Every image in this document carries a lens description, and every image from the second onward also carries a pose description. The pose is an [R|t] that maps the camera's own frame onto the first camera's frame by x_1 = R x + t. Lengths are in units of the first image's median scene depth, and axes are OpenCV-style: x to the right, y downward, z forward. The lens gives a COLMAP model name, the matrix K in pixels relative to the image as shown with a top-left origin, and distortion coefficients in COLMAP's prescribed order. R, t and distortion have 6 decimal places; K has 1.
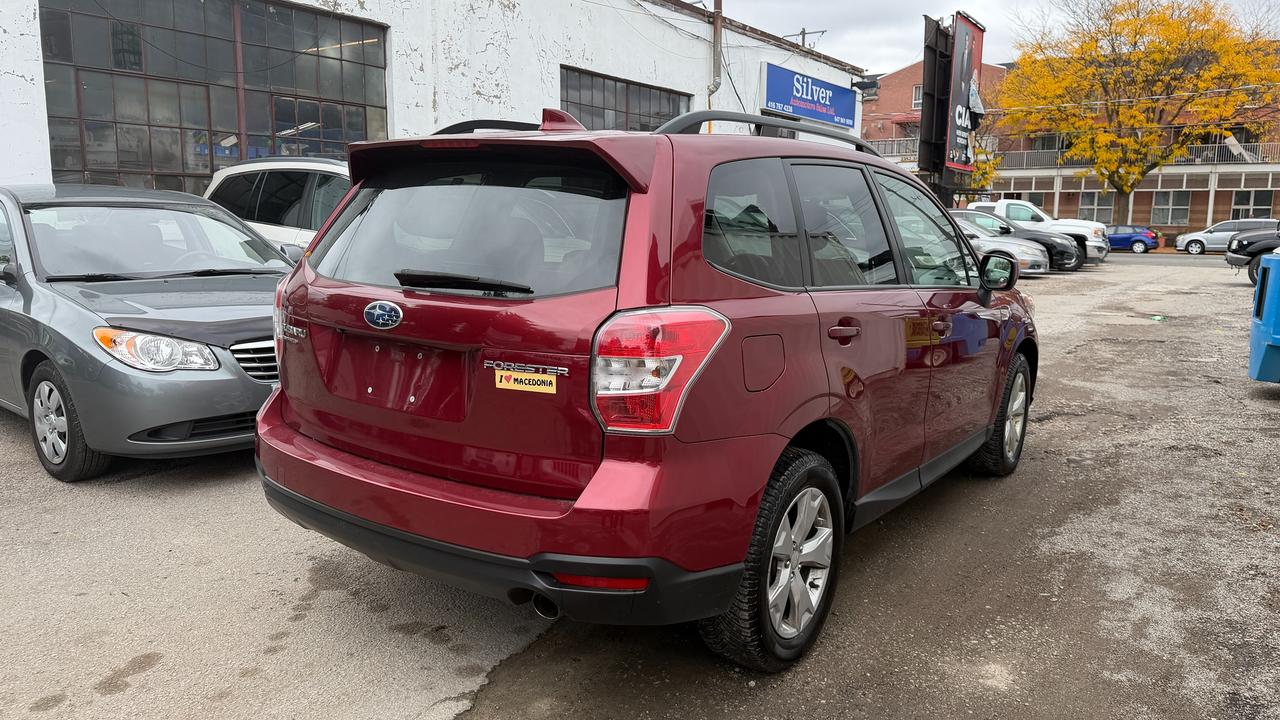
lens RADIAL K [[899.7, 0, 642.1], [0, 899.7, 350.7], [0, 0, 1]] dist [0.035992, -0.045558]
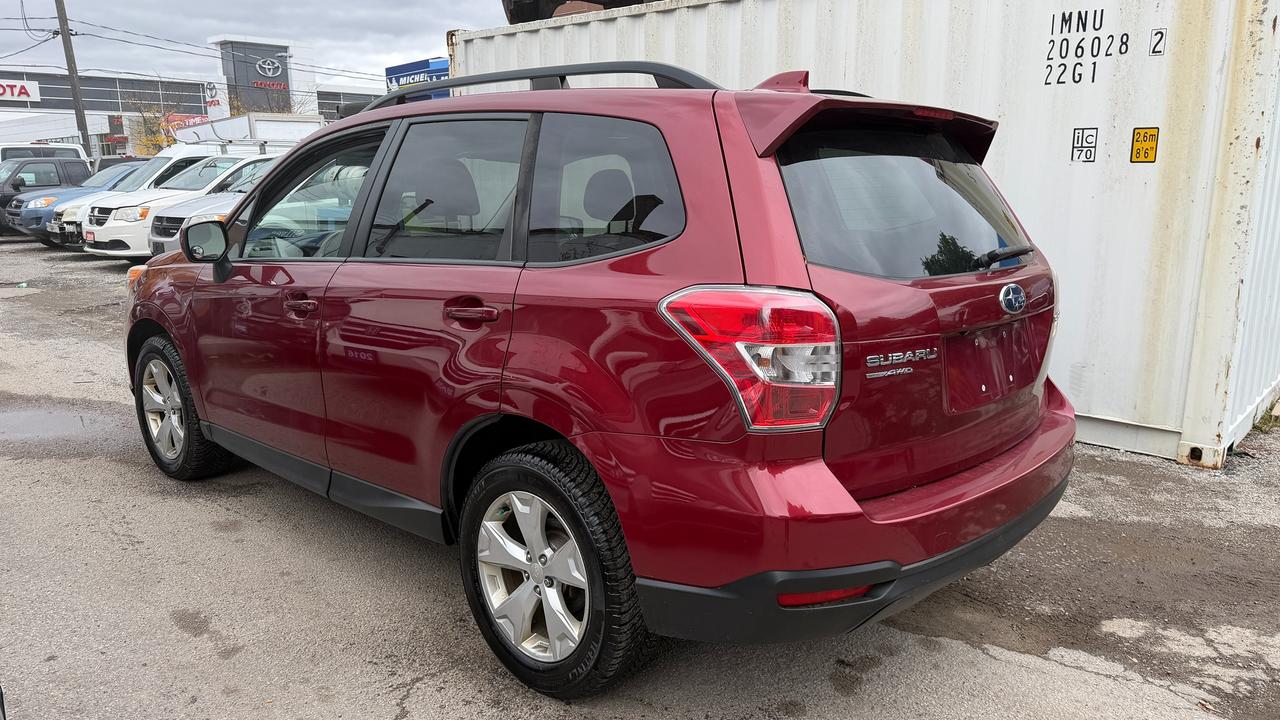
lens RADIAL K [[899.7, 0, 644.0], [0, 899.7, 367.2], [0, 0, 1]] dist [0.035992, -0.045558]
pose [[0.132138, -0.218672, 0.966810, -0.189199], [0.152294, 0.968261, 0.198185, -0.032278], [-0.979462, 0.121052, 0.161247, 0.184378]]
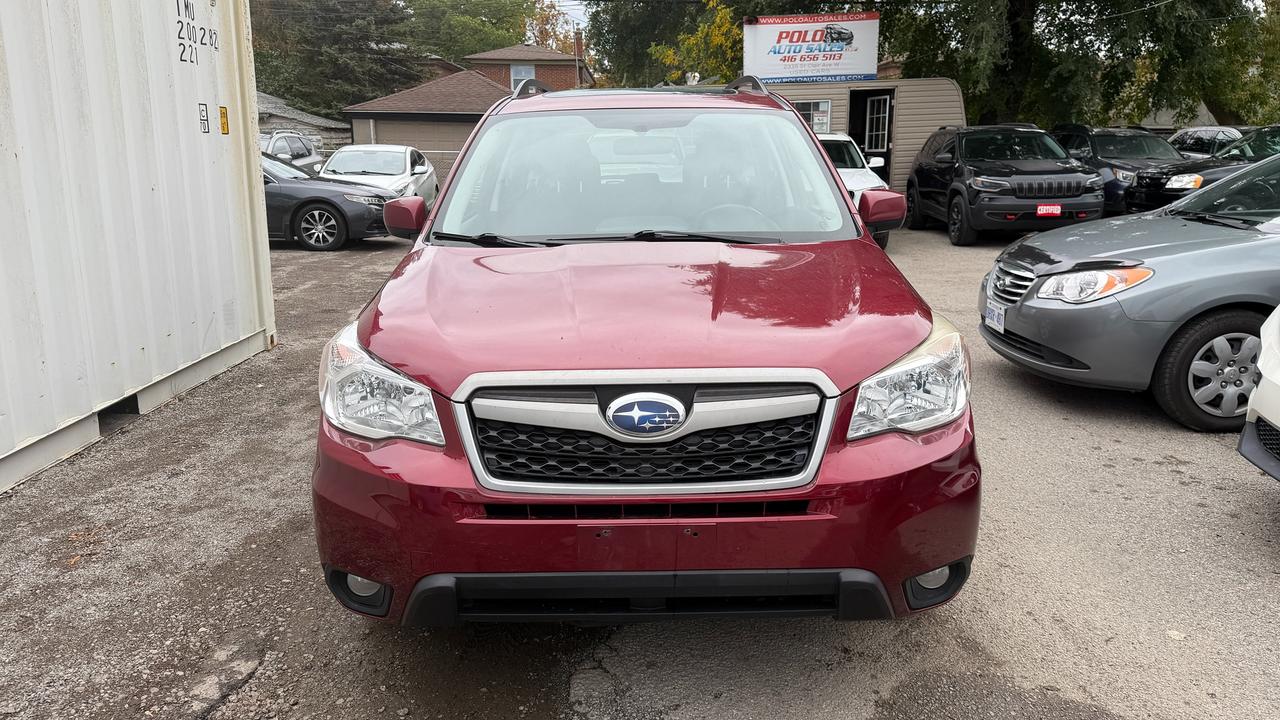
lens RADIAL K [[899.7, 0, 643.5], [0, 899.7, 363.2], [0, 0, 1]] dist [0.035992, -0.045558]
pose [[-0.810554, 0.127670, -0.571579, 0.178081], [-0.093391, 0.935287, 0.341346, -0.066086], [0.578170, 0.330060, -0.746177, 0.451497]]
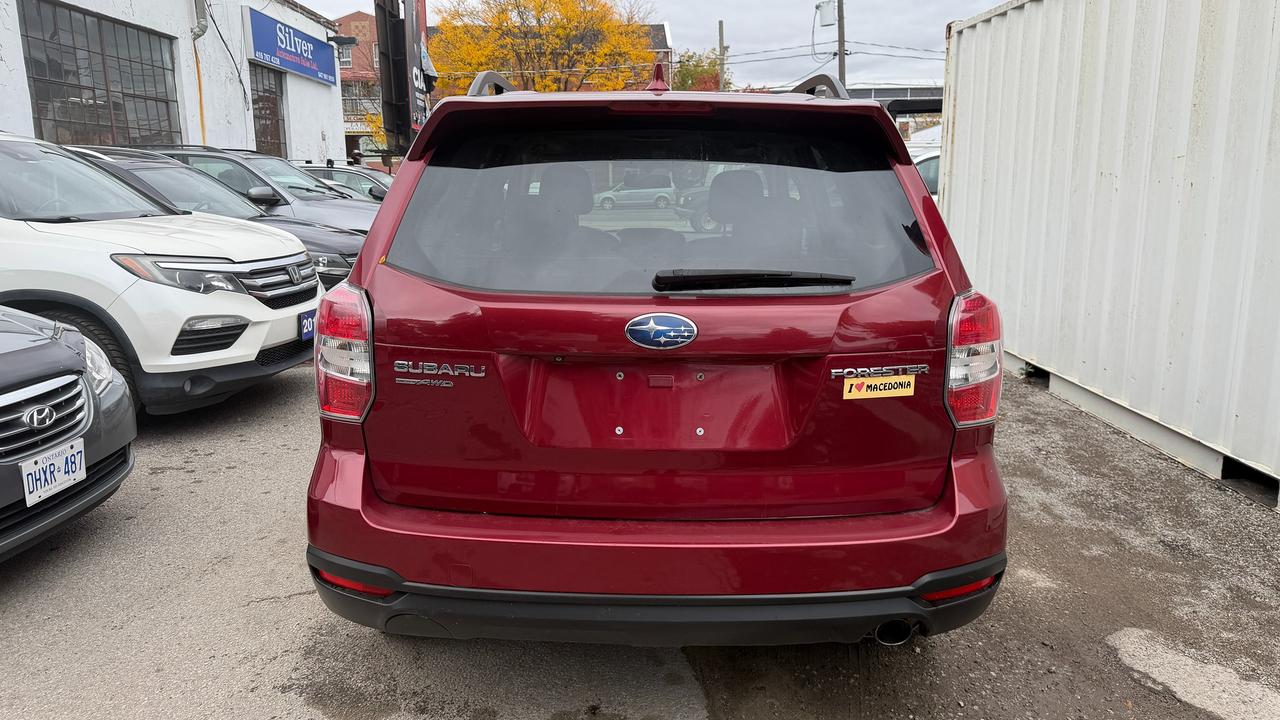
lens RADIAL K [[899.7, 0, 643.3], [0, 899.7, 359.5], [0, 0, 1]] dist [0.035992, -0.045558]
pose [[0.810788, -0.132857, 0.570063, -0.110474], [0.103916, 0.991101, 0.083185, -0.012054], [-0.576042, -0.008207, 0.817379, 0.057388]]
